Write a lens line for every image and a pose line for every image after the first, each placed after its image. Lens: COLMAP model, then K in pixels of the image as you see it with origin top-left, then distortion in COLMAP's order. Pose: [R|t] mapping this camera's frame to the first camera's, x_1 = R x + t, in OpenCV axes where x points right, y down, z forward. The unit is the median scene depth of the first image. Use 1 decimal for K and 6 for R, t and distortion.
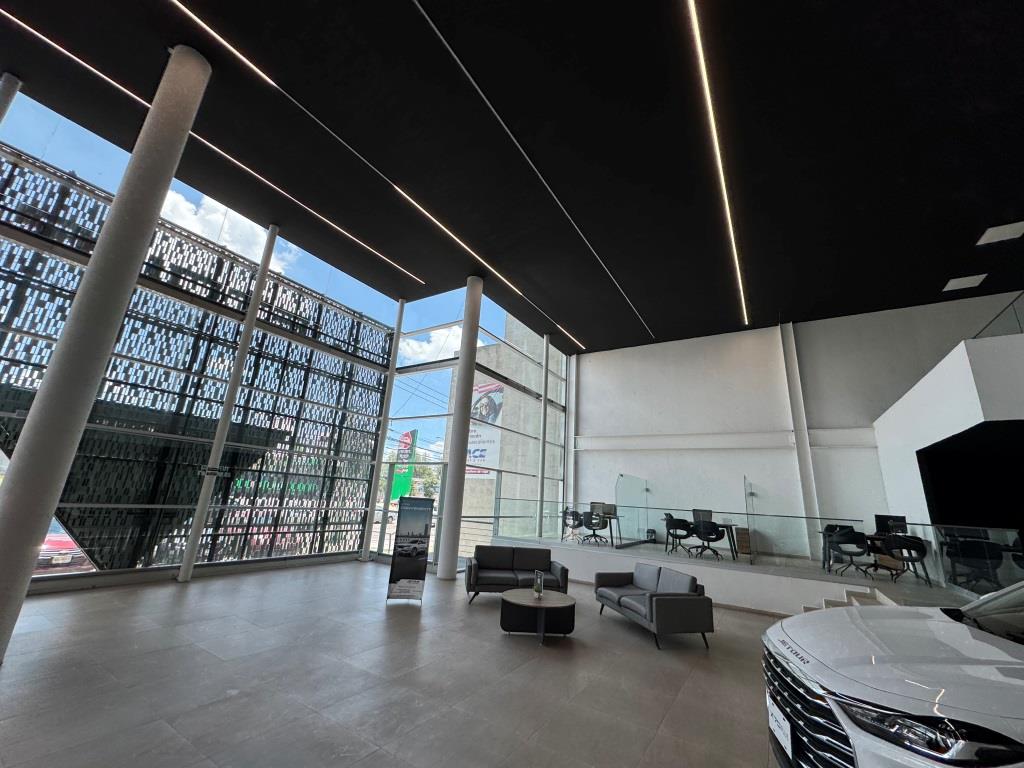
lens RADIAL K [[408.1, 0, 513.0], [0, 408.1, 385.1], [0, 0, 1]] dist [-0.002621, 0.000427]
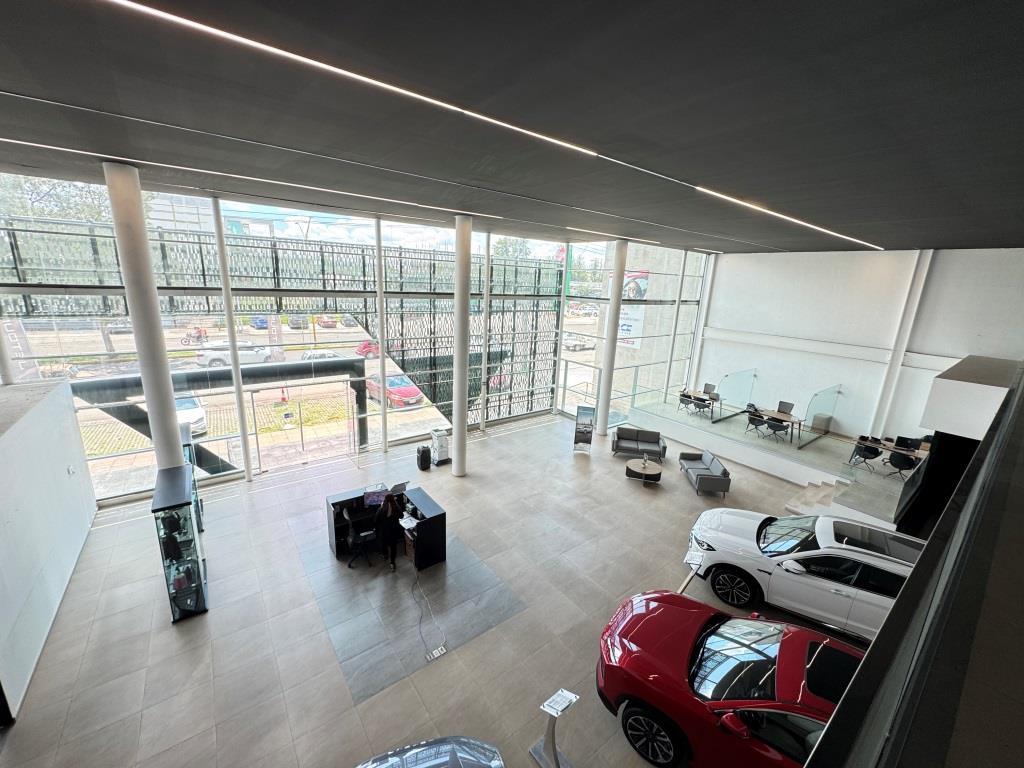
lens RADIAL K [[408.1, 0, 512.5], [0, 408.1, 382.9], [0, 0, 1]] dist [-0.002621, 0.000427]
pose [[0.934266, 0.069627, -0.349712, 0.076368], [0.106808, 0.881074, 0.460760, -0.536123], [0.340204, -0.467825, 0.815721, -0.456404]]
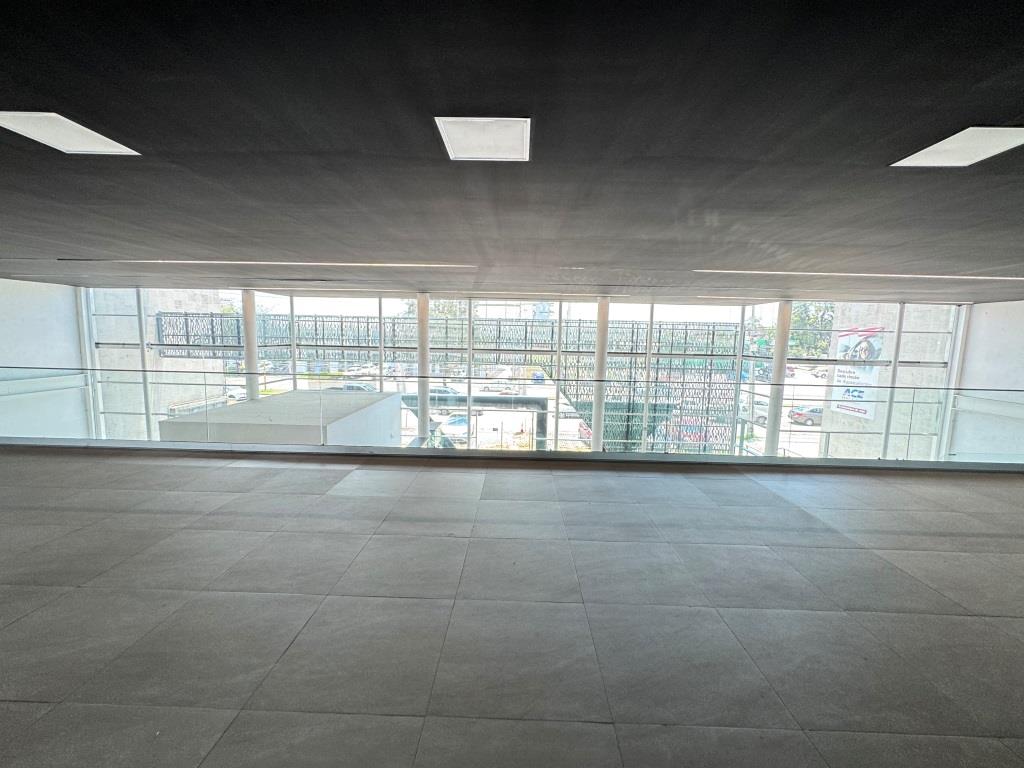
lens RADIAL K [[408.1, 0, 510.9], [0, 408.1, 380.5], [0, 0, 1]] dist [-0.002621, 0.000427]
pose [[0.512370, 0.044093, -0.857632, 0.649762], [0.239601, 0.951683, 0.192071, -0.517982], [0.824663, -0.303901, 0.477049, -0.500198]]
